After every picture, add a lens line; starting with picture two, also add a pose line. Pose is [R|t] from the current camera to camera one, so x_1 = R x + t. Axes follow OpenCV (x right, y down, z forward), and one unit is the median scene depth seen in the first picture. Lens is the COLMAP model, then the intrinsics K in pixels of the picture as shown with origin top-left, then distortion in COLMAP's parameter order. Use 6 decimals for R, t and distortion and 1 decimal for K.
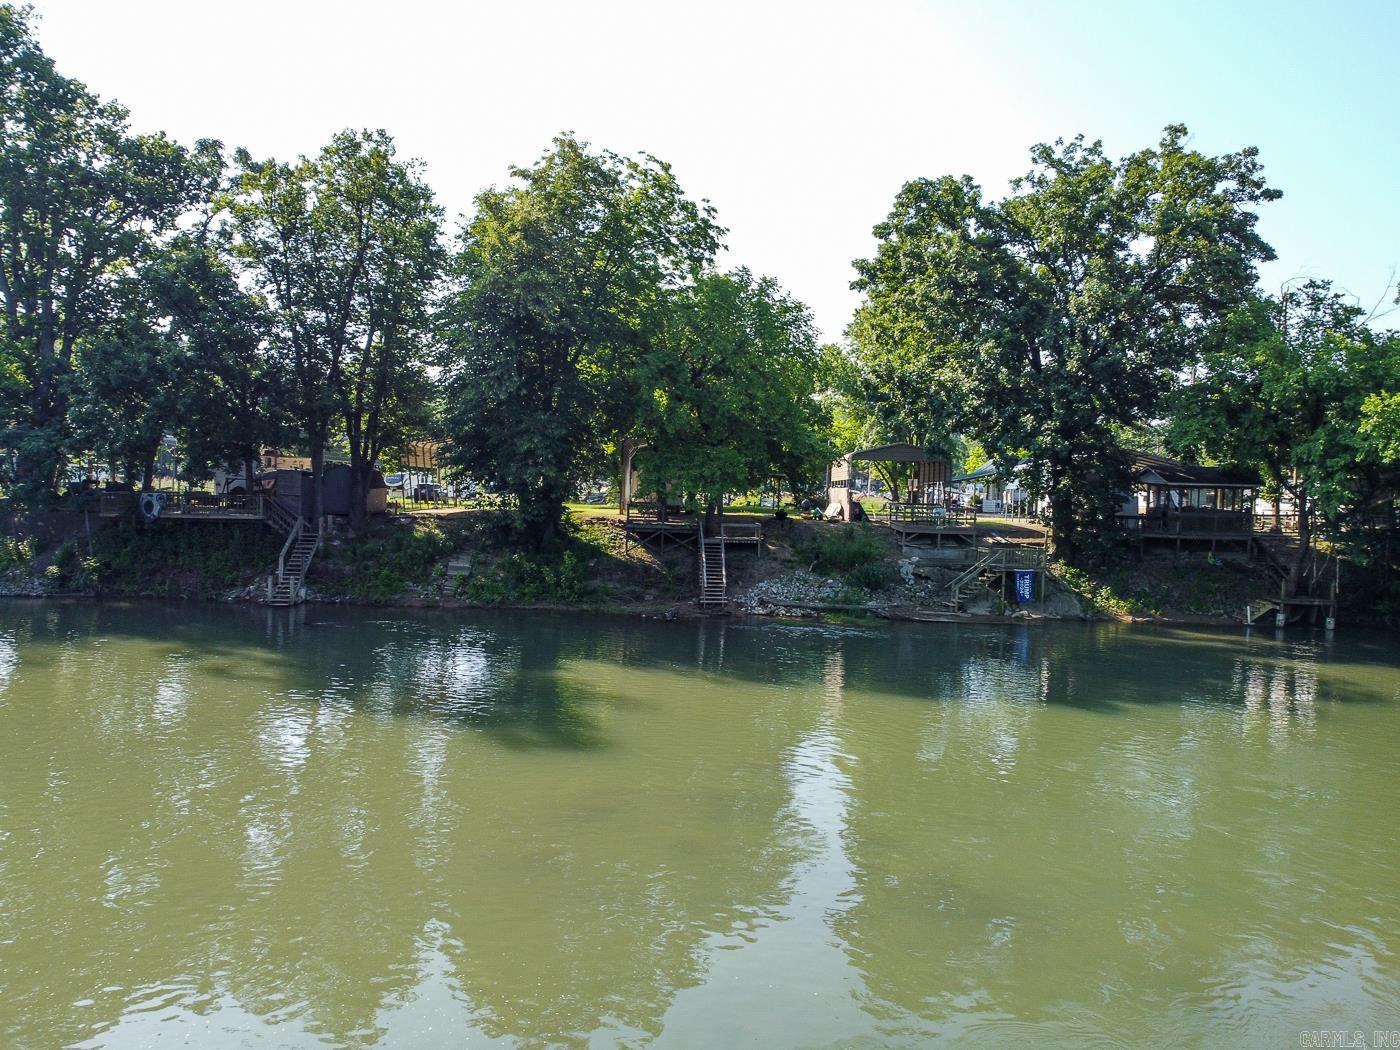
lens RADIAL K [[1047.6, 0, 700.0], [0, 1047.6, 537.5], [0, 0, 1]] dist [0.014088, -0.007562]
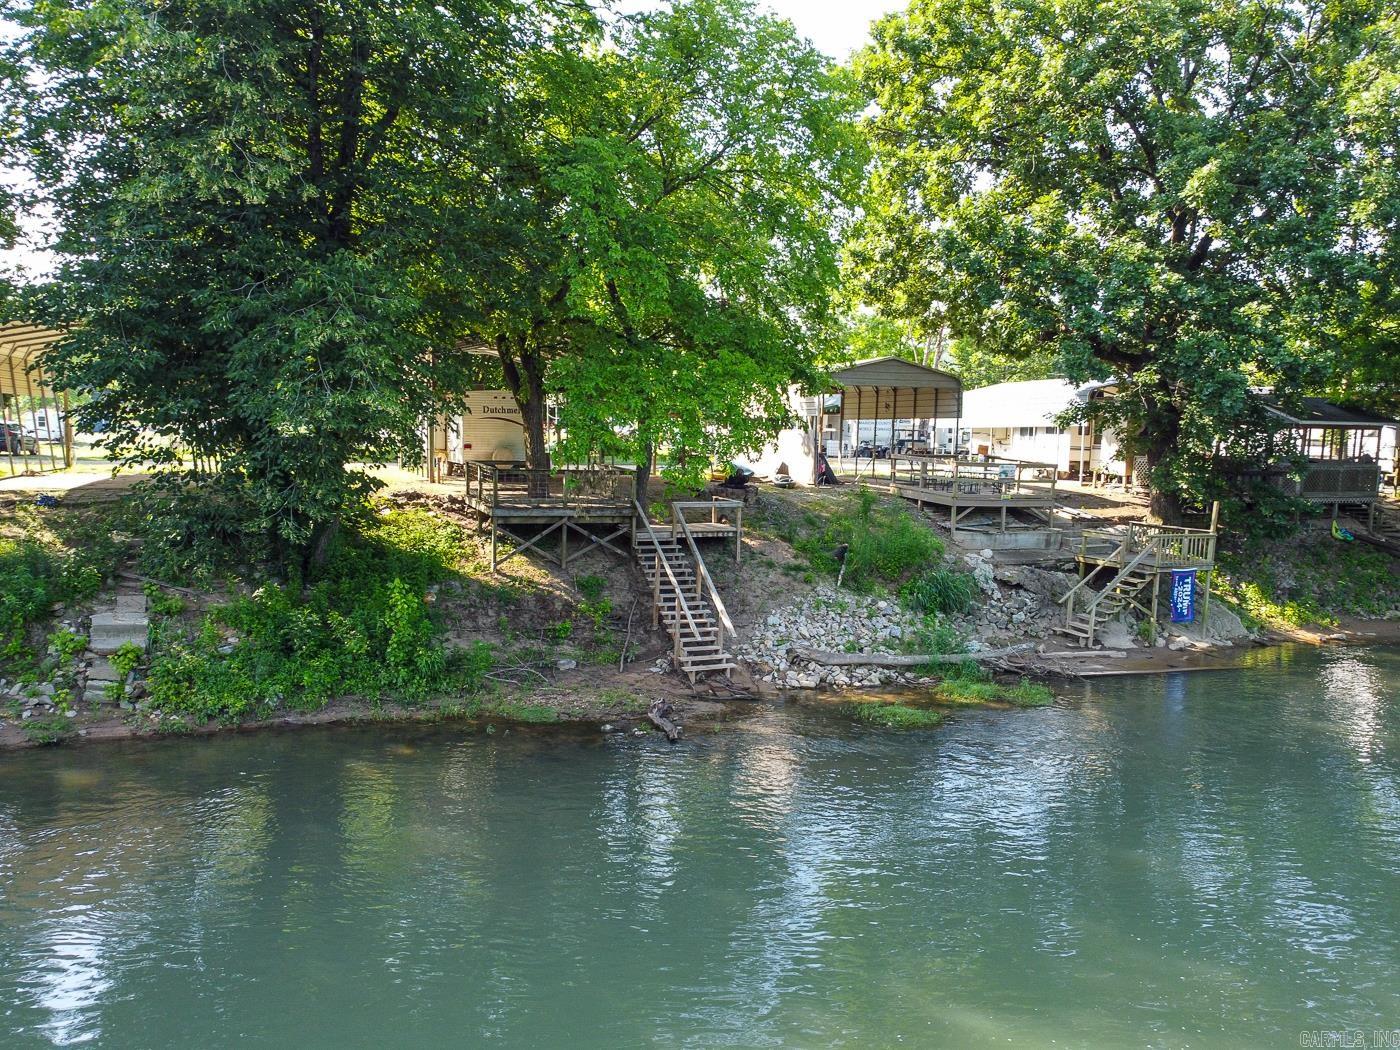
lens RADIAL K [[1047.6, 0, 700.0], [0, 1047.6, 537.5], [0, 0, 1]] dist [0.014088, -0.007562]
pose [[0.942894, -0.040434, 0.330630, -0.143466], [0.019505, 0.997604, 0.066379, -0.030889], [-0.332521, -0.056139, 0.941423, 0.507880]]
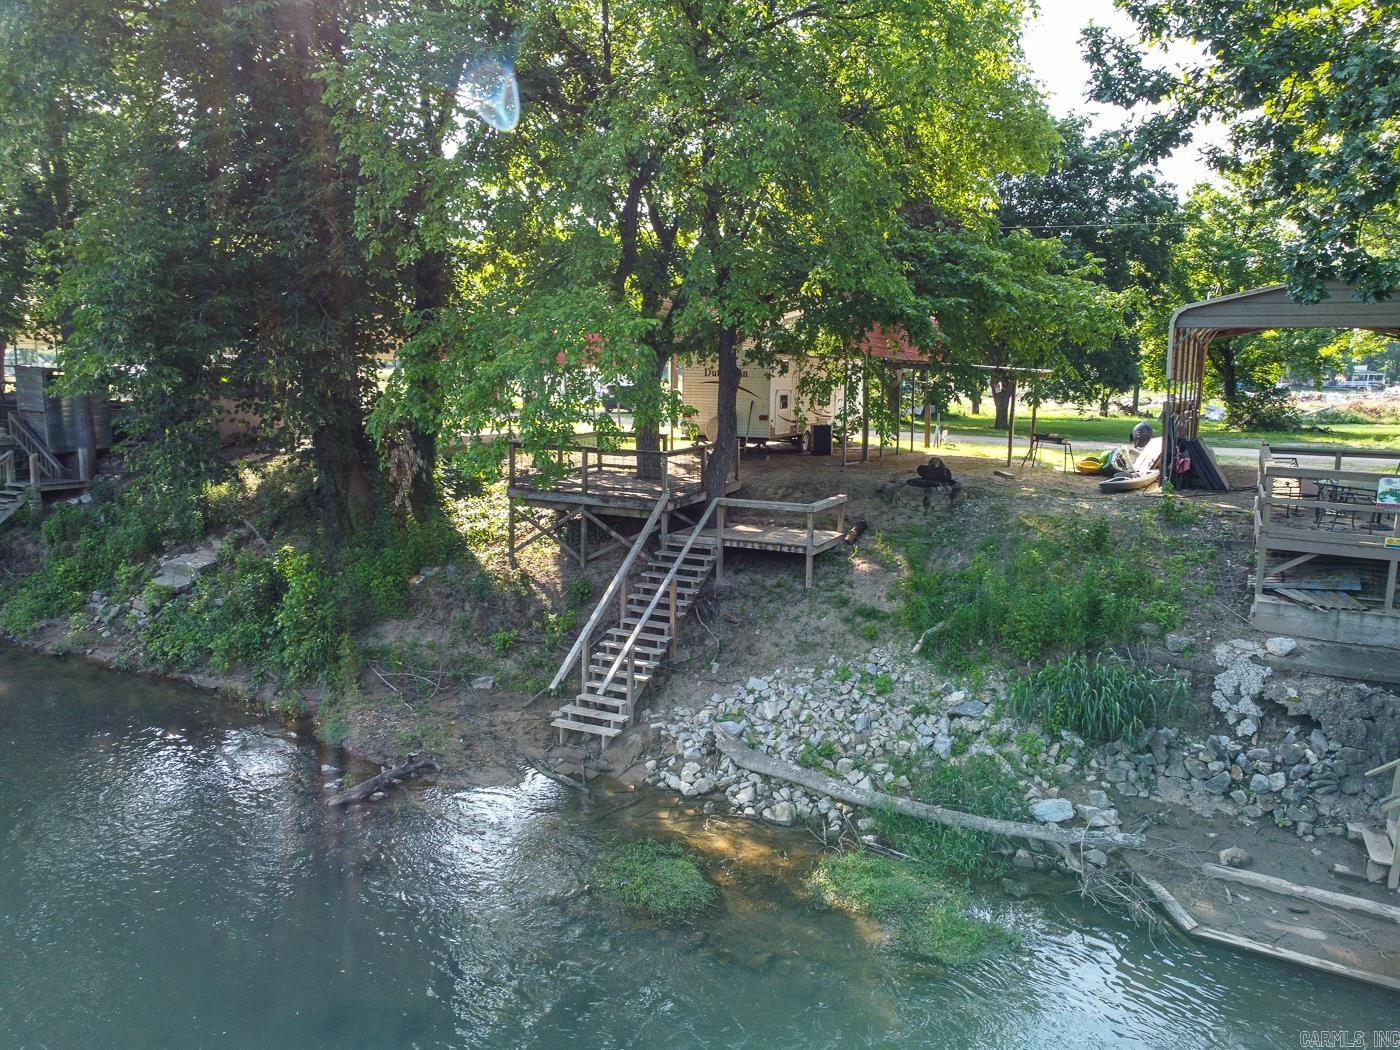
lens RADIAL K [[1047.6, 0, 700.0], [0, 1047.6, 537.5], [0, 0, 1]] dist [0.014088, -0.007562]
pose [[0.889908, 0.067645, -0.451096, 0.193957], [-0.023590, 0.994444, 0.102585, -0.039078], [0.455530, -0.080650, 0.886560, 0.662703]]
